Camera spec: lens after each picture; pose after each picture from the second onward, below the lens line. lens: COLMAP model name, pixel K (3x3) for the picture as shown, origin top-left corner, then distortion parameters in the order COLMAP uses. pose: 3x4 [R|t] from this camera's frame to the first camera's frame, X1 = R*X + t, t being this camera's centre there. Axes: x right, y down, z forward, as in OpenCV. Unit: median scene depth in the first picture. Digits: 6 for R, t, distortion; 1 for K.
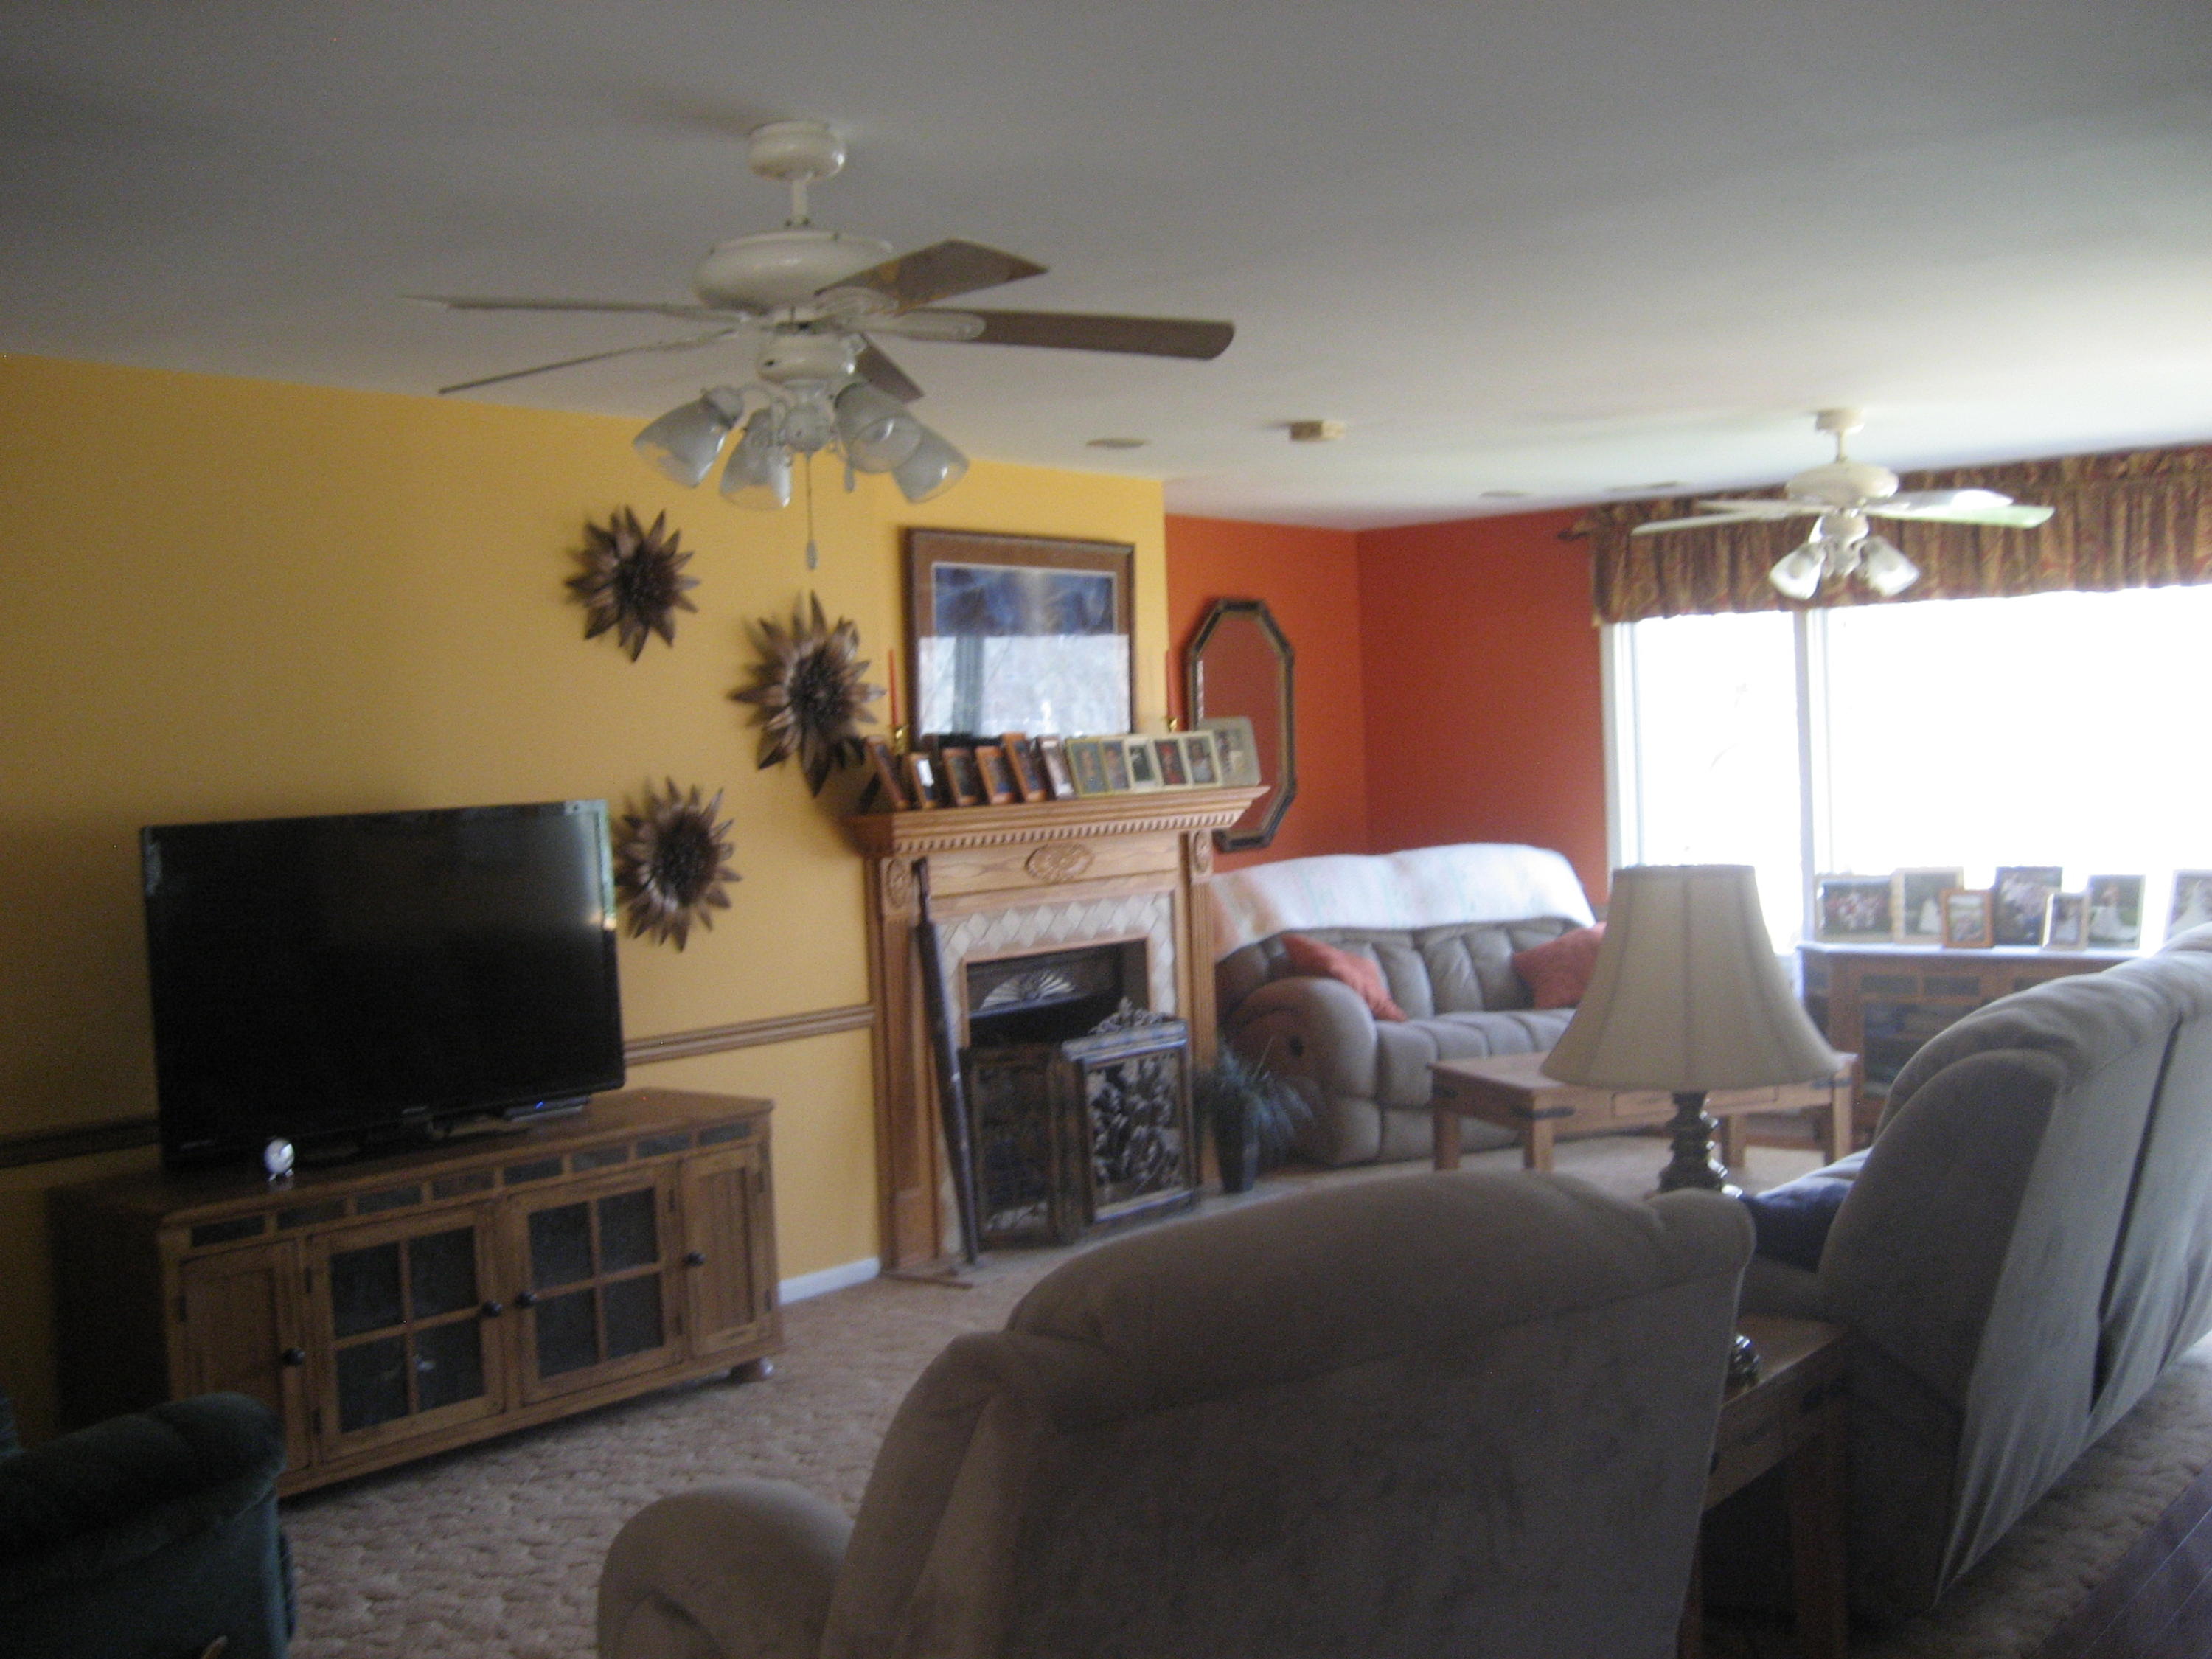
lens RADIAL K [[2360.1, 0, 1106.0], [0, 2360.1, 829.5], [0, 0, 1]] dist [-0.098950, 0.029275]
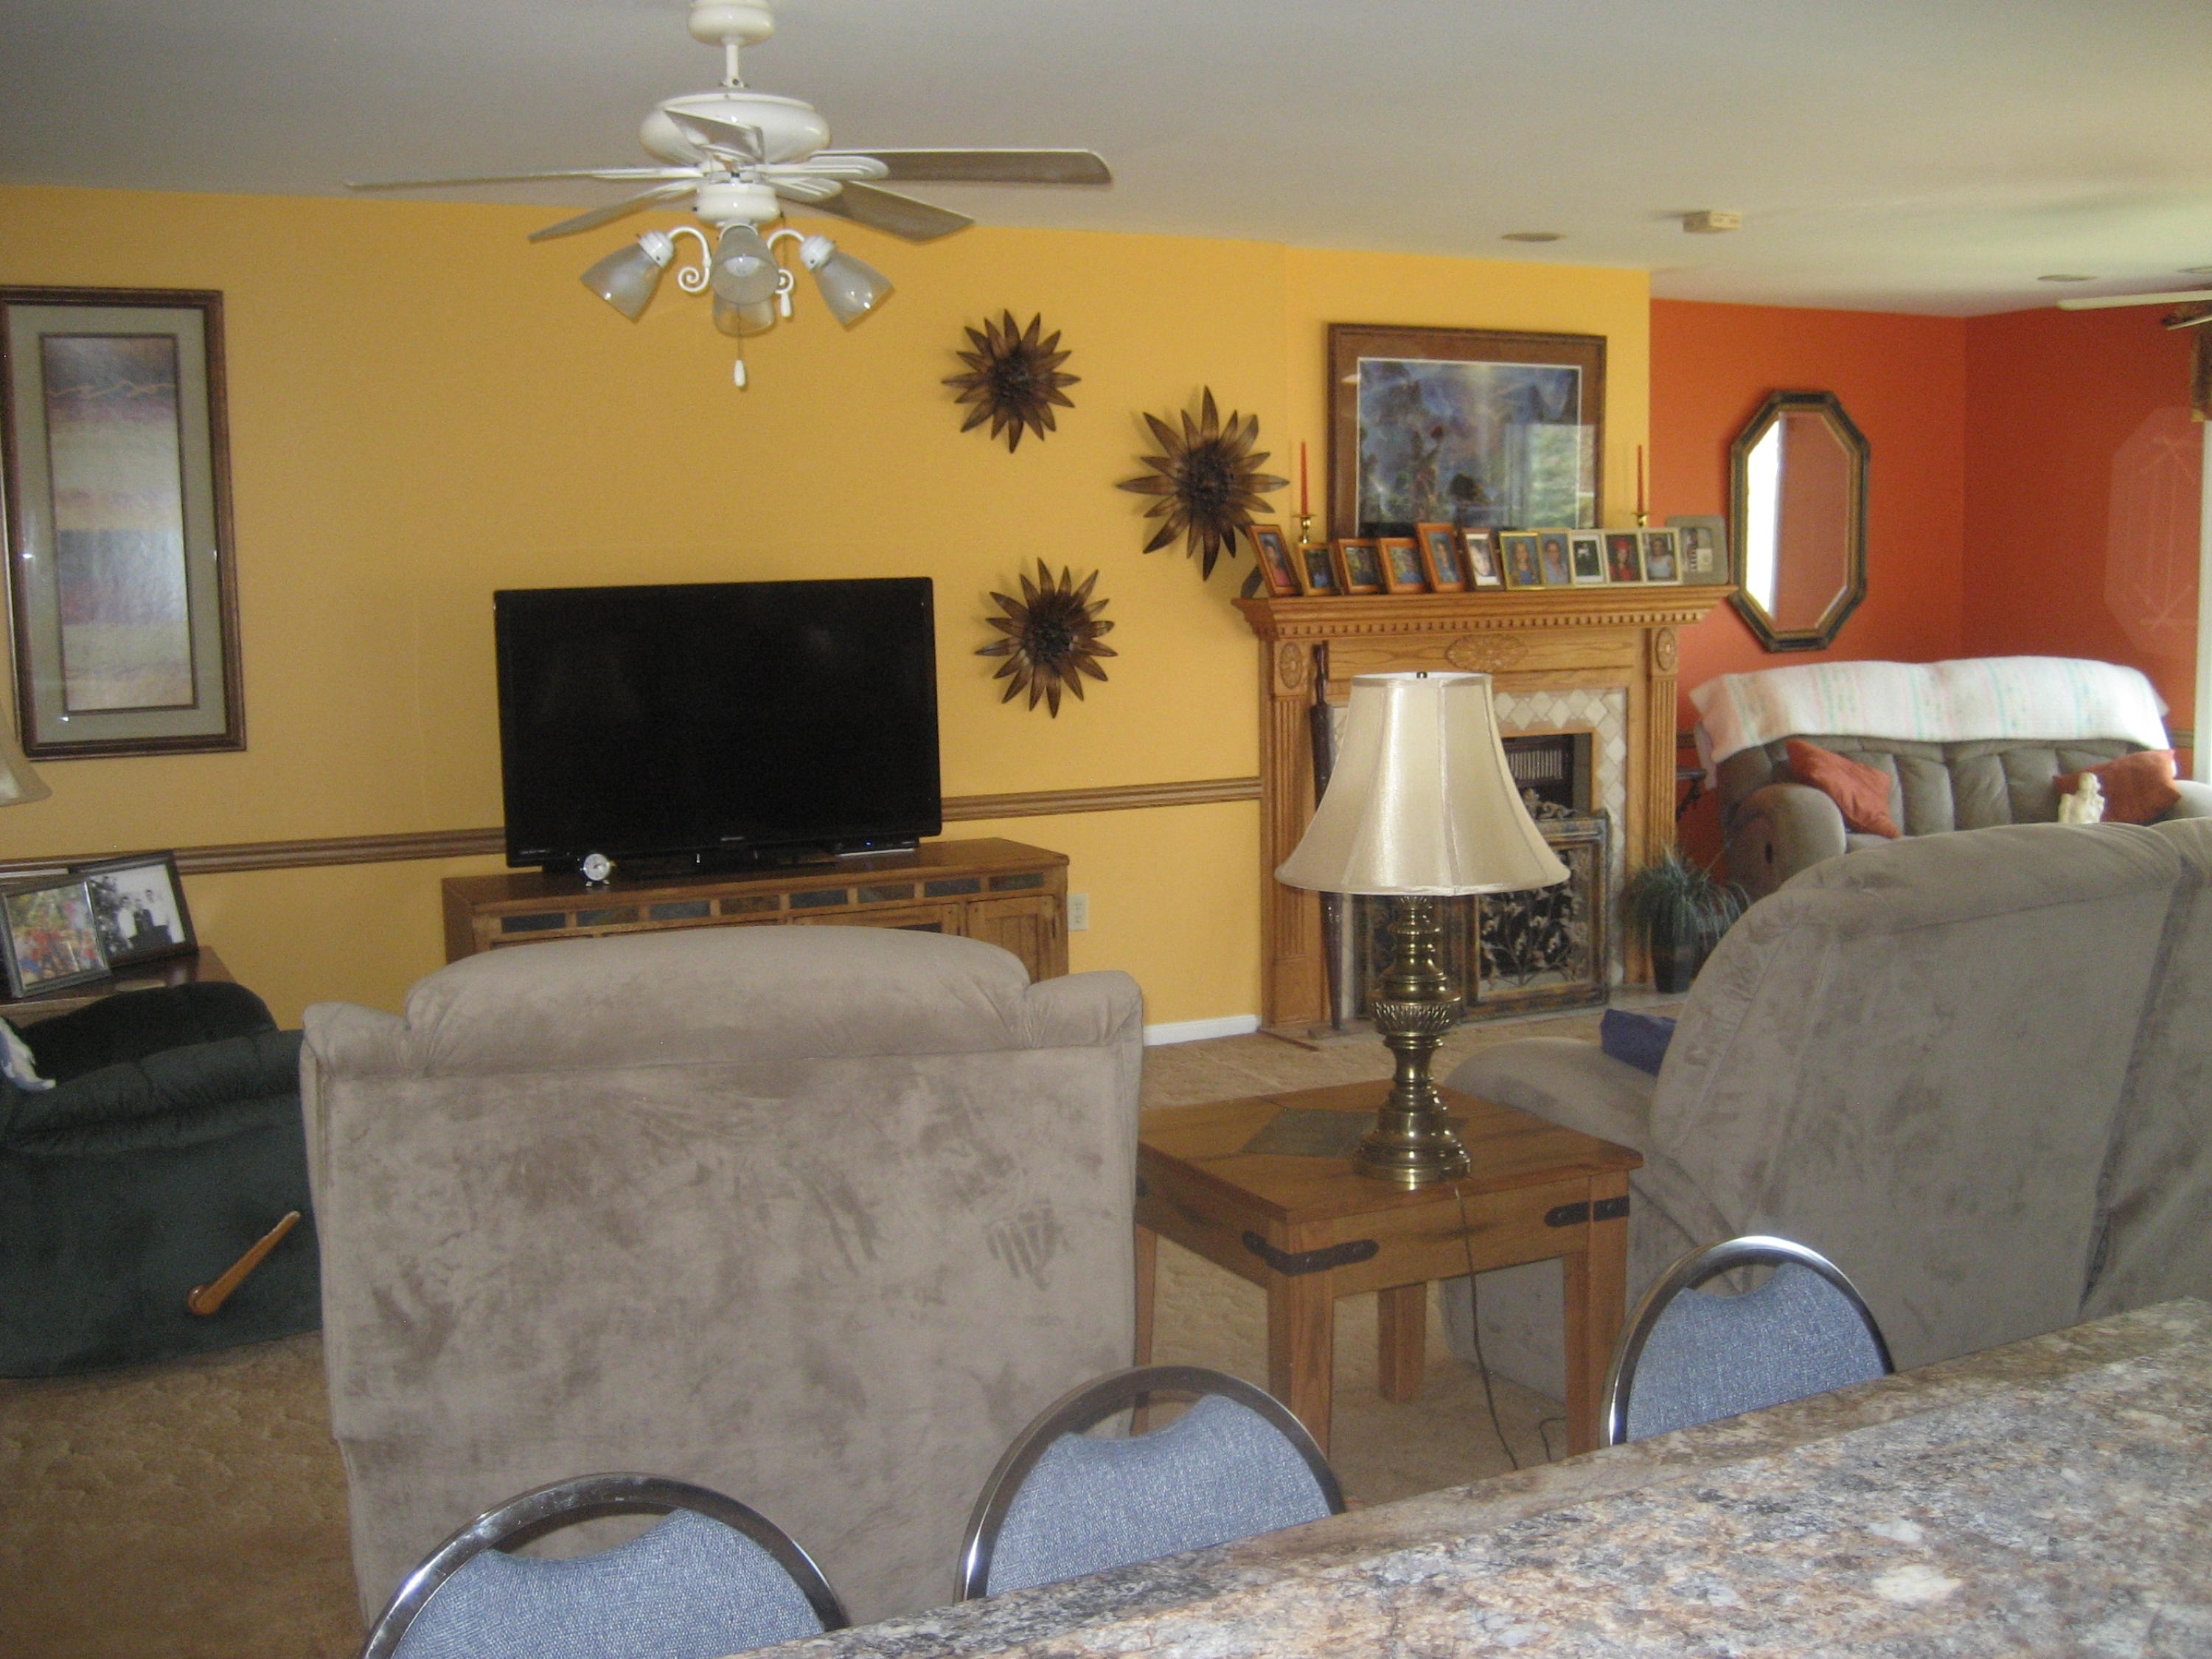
lens RADIAL K [[2360.1, 0, 1106.0], [0, 2360.1, 829.5], [0, 0, 1]] dist [-0.098950, 0.029275]
pose [[0.907771, 0.074904, -0.412724, 0.262055], [-0.035212, 0.994062, 0.102961, -0.009308], [0.417985, -0.078933, 0.905018, 0.005145]]
